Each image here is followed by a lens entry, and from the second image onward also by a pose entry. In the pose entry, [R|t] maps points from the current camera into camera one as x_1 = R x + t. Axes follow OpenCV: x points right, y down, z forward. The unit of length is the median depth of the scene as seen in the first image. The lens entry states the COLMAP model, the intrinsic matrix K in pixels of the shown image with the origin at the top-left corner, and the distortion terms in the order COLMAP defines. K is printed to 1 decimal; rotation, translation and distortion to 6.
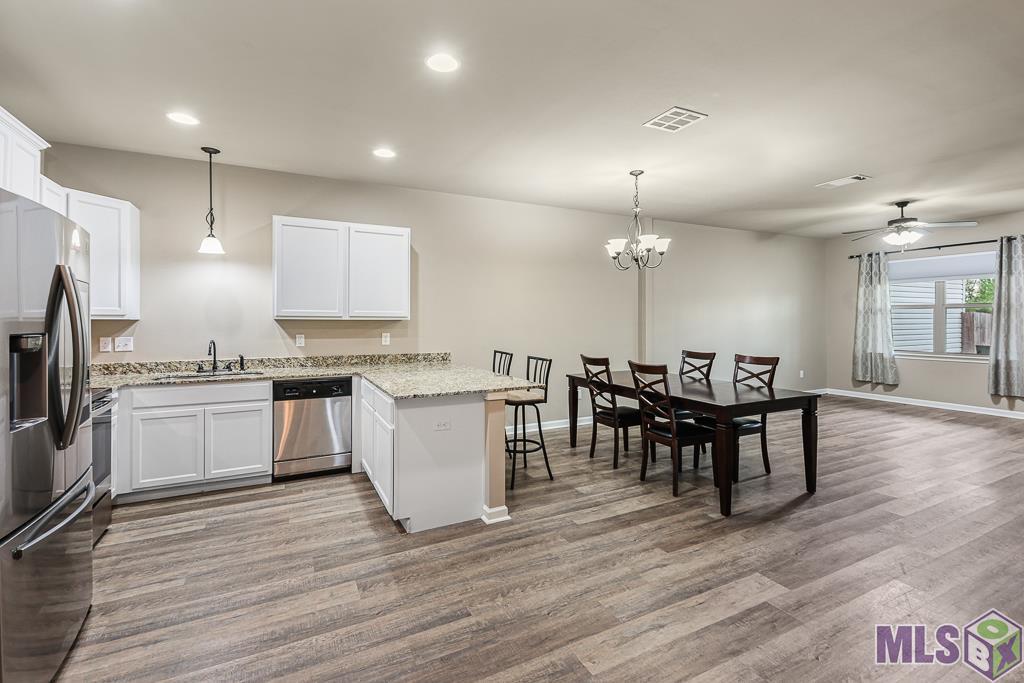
lens RADIAL K [[458.6, 0, 515.1], [0, 458.6, 319.5], [0, 0, 1]] dist [0.008205, -0.004592]
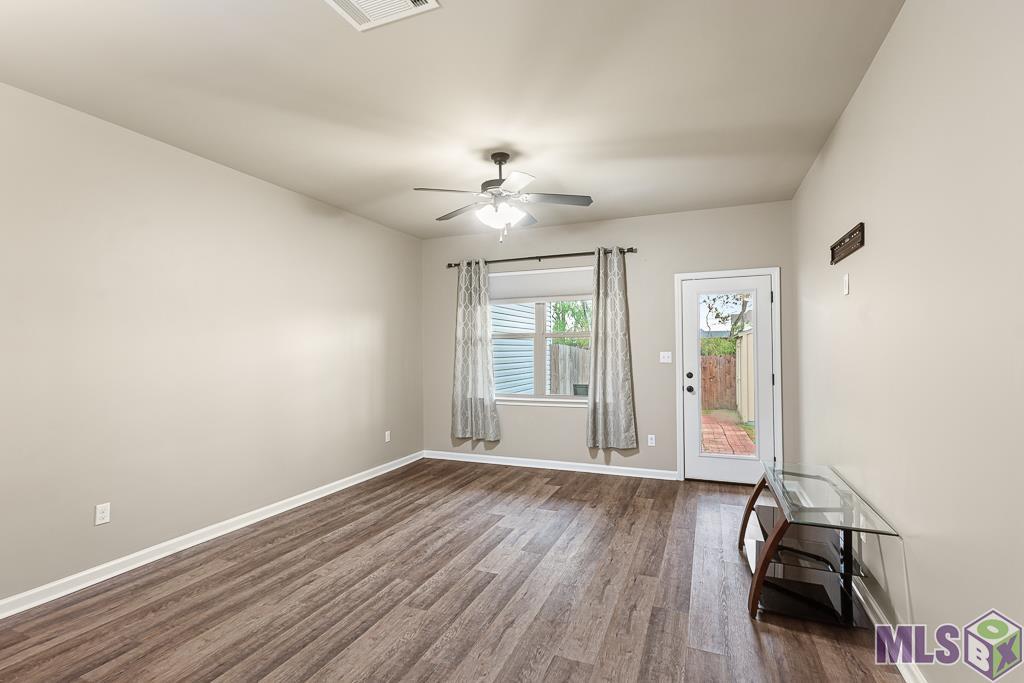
lens RADIAL K [[458.6, 0, 519.6], [0, 458.6, 340.3], [0, 0, 1]] dist [0.008205, -0.004592]
pose [[0.747412, 0.009945, 0.664287, 0.597561], [0.005714, 0.999755, -0.021396, -0.006024], [-0.664337, 0.019787, 0.747172, 0.695545]]
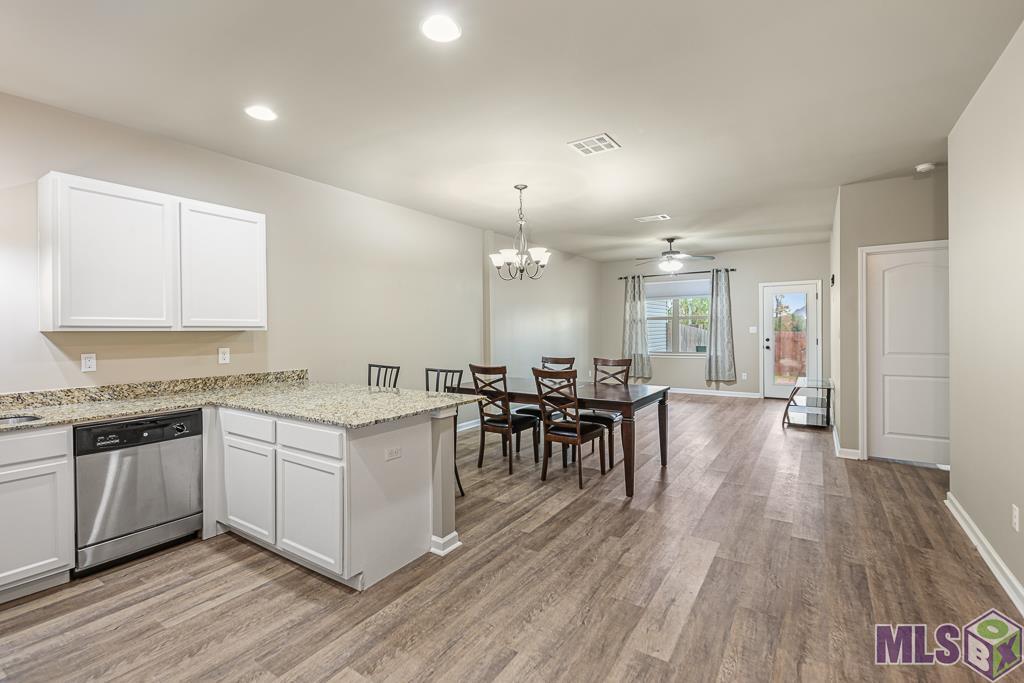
lens RADIAL K [[458.6, 0, 511.9], [0, 458.6, 332.8], [0, 0, 1]] dist [0.008205, -0.004592]
pose [[0.865591, -0.010695, 0.500638, -0.274498], [0.007866, 0.999939, 0.007760, 0.001894], [-0.500691, -0.002779, 0.865622, 0.109313]]
